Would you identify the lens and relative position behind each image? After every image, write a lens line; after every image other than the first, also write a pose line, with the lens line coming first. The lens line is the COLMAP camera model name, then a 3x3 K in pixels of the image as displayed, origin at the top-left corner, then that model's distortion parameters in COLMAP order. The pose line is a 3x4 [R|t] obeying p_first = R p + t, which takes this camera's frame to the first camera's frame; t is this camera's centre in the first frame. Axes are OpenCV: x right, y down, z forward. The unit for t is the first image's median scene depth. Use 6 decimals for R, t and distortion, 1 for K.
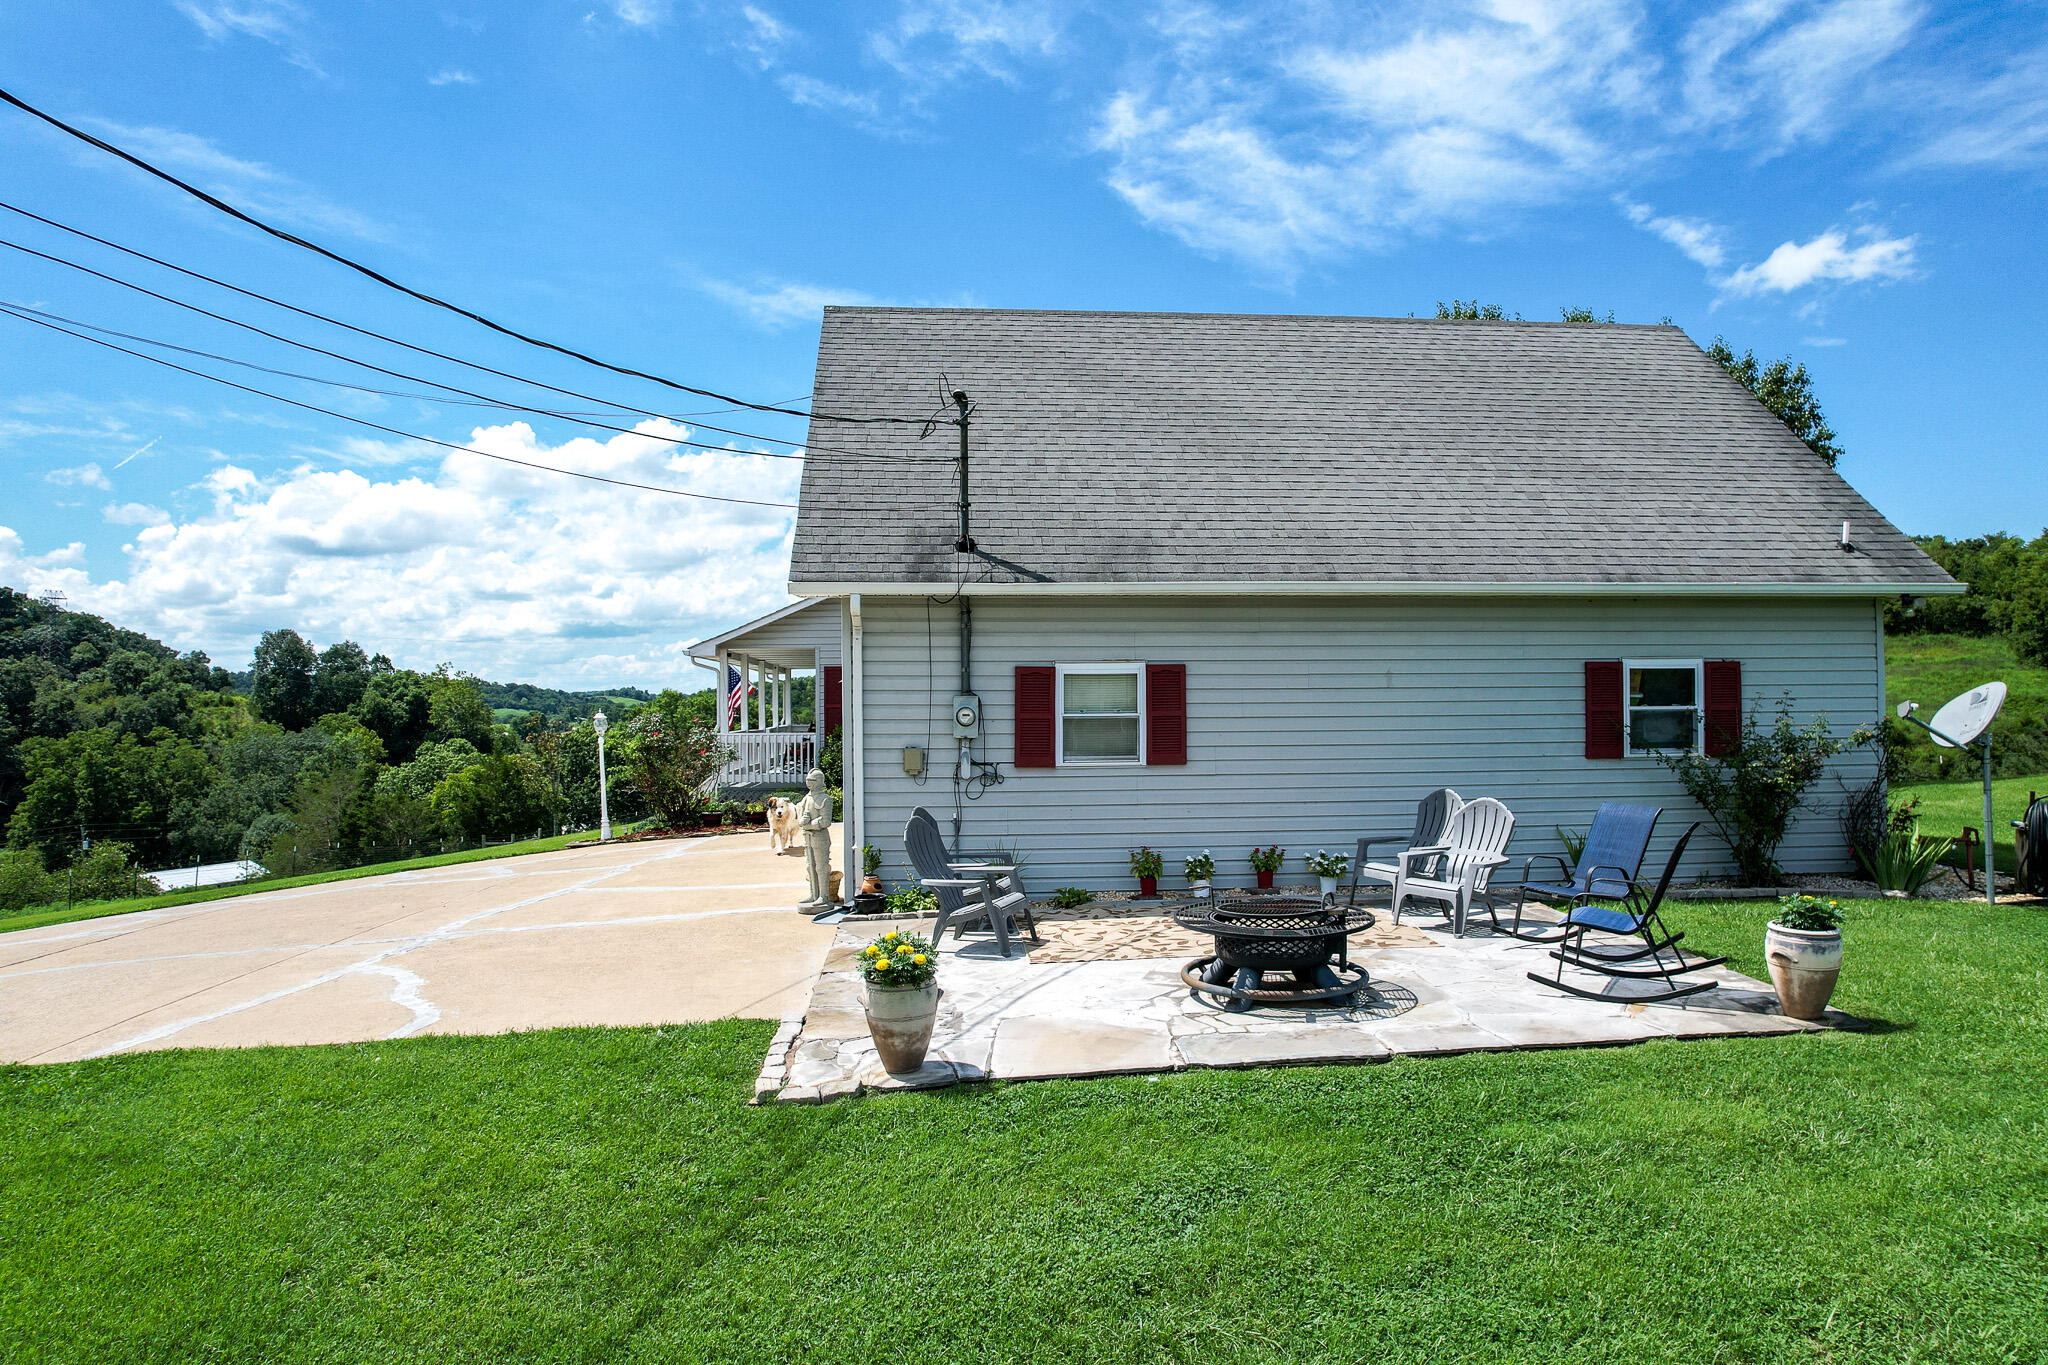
lens RADIAL K [[1319.4, 0, 1067.6], [0, 1319.4, 683.7], [0, 0, 1]] dist [-0.000093, -0.000298]
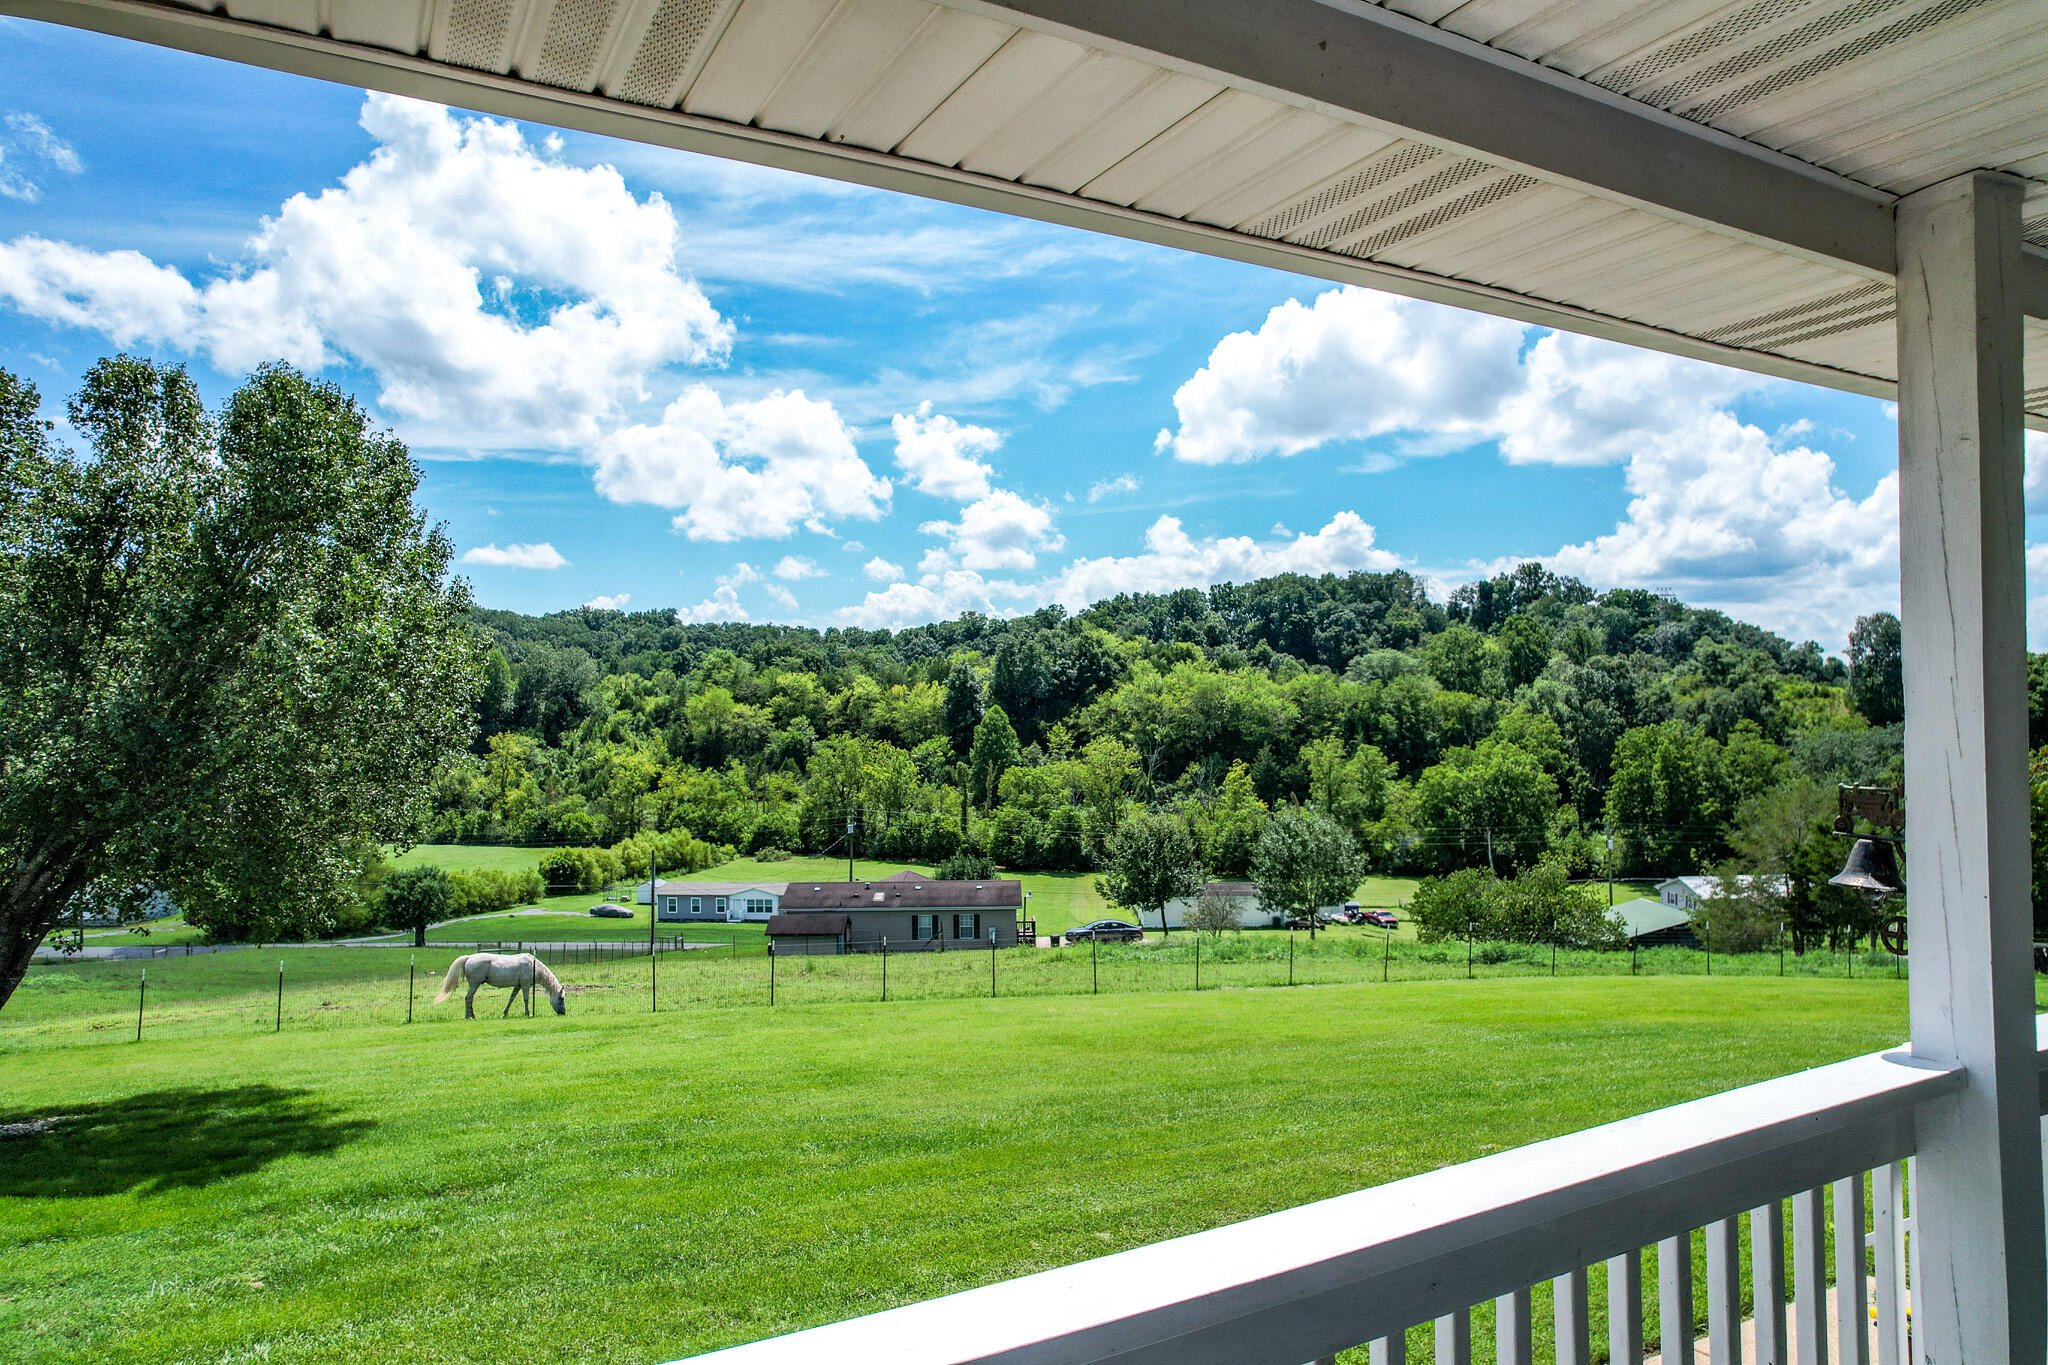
lens RADIAL K [[1310.3, 0, 1030.4], [0, 1310.3, 675.5], [0, 0, 1]] dist [-0.075120, 0.066786]
pose [[0.397021, -0.016231, -0.917666, -0.027427], [0.016857, 0.999804, -0.010390, 0.001317], [0.917655, -0.011344, 0.397217, 0.141746]]
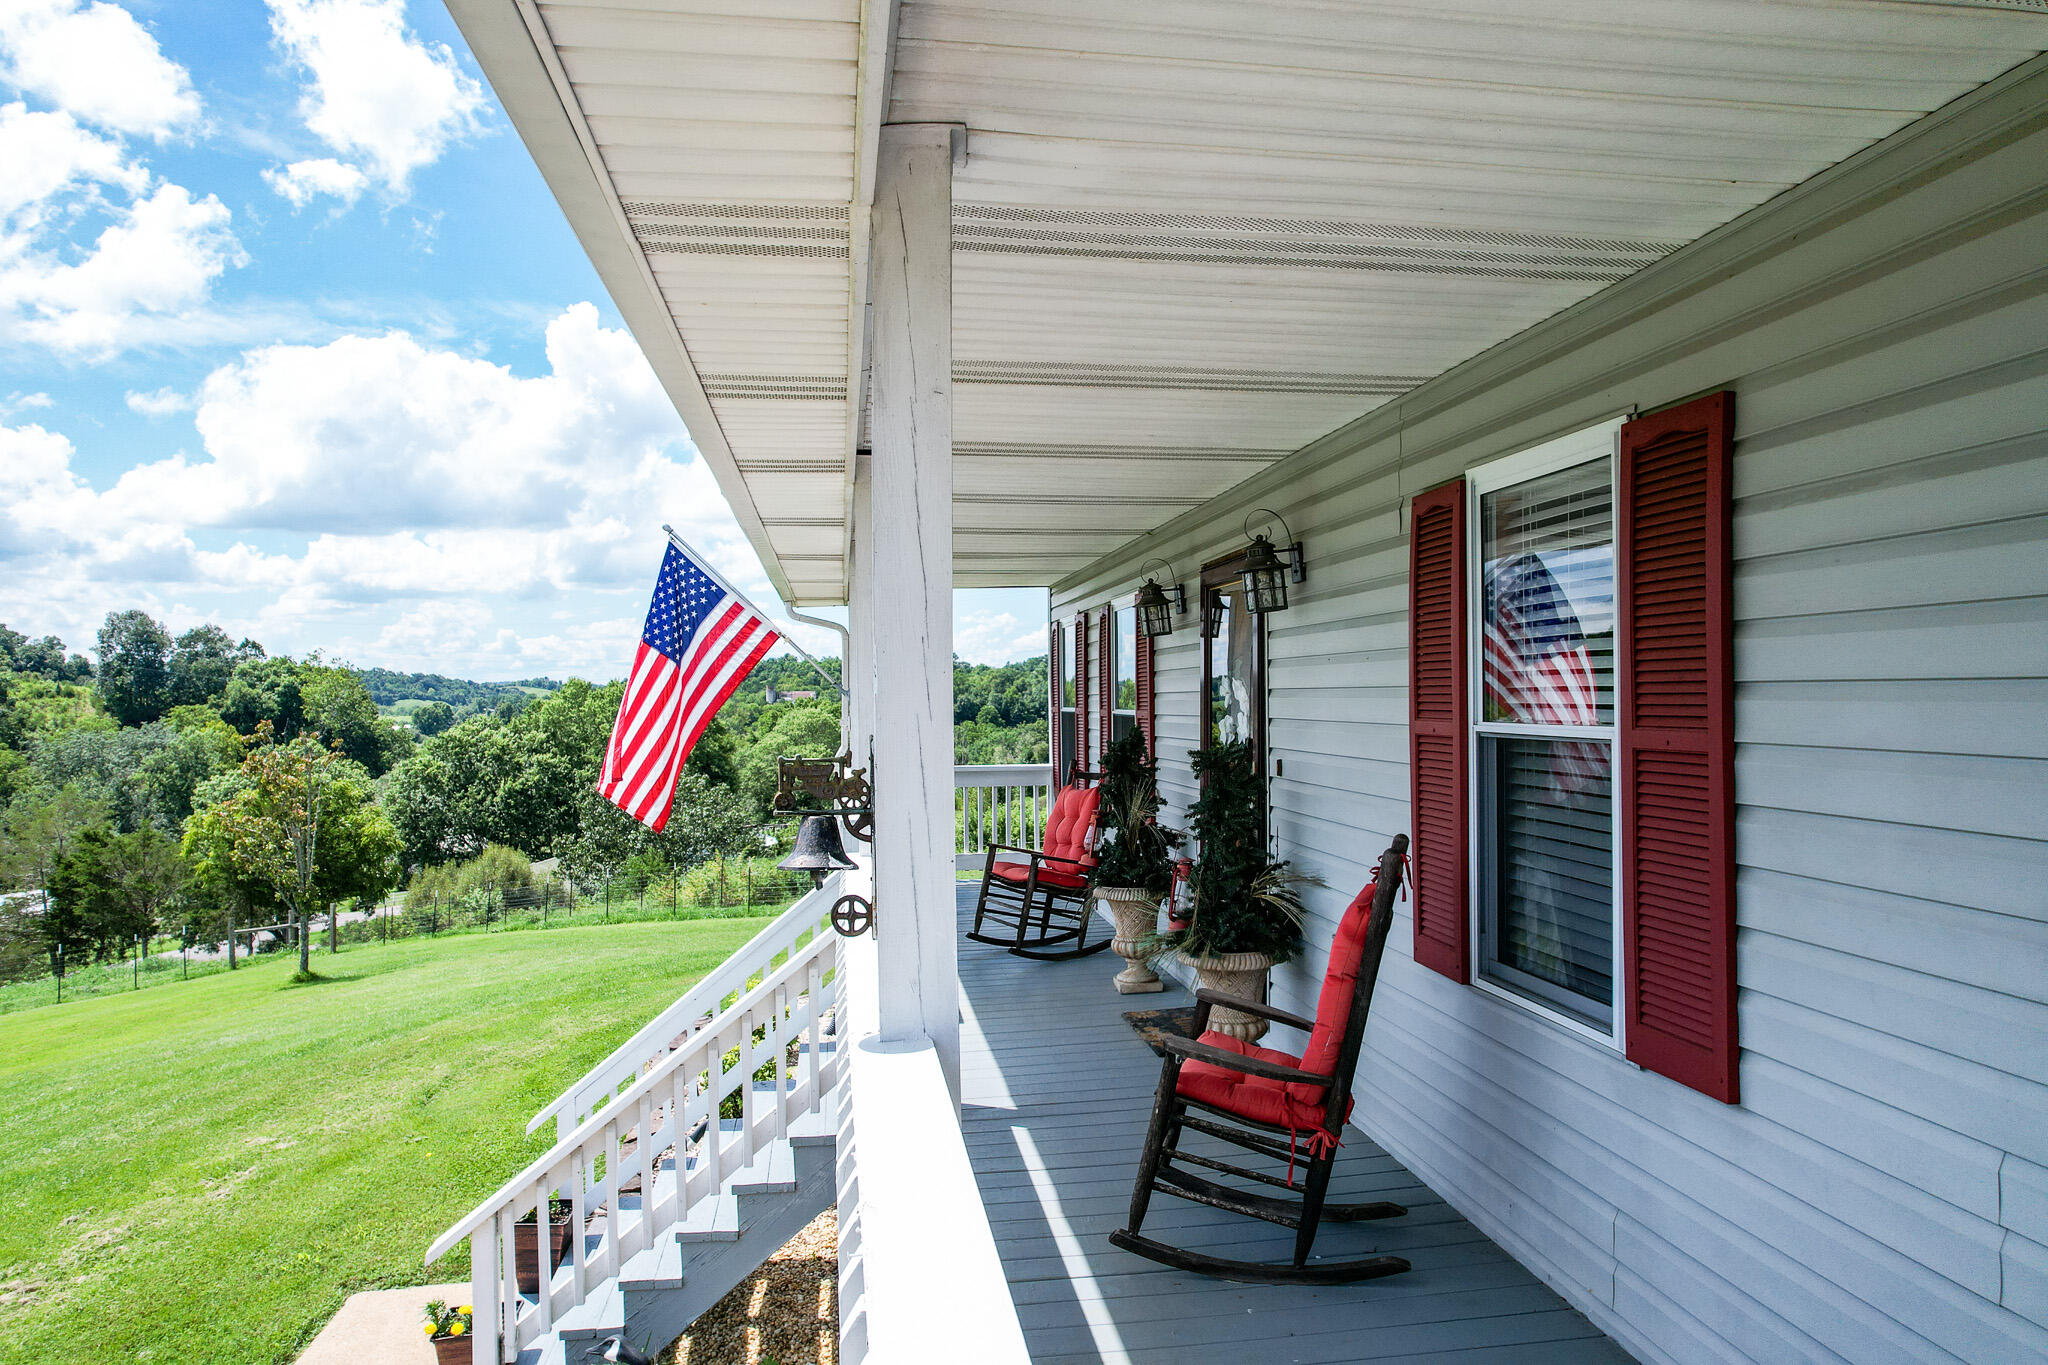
lens RADIAL K [[1285.9, 0, 1030.7], [0, 1285.9, 707.2], [0, 0, 1]] dist [0.003430, 0.001724]
pose [[0.999323, -0.000433, 0.036784, -0.035203], [-0.000500, 0.999679, 0.025346, 0.001727], [-0.036783, -0.025347, 0.999002, 0.142889]]
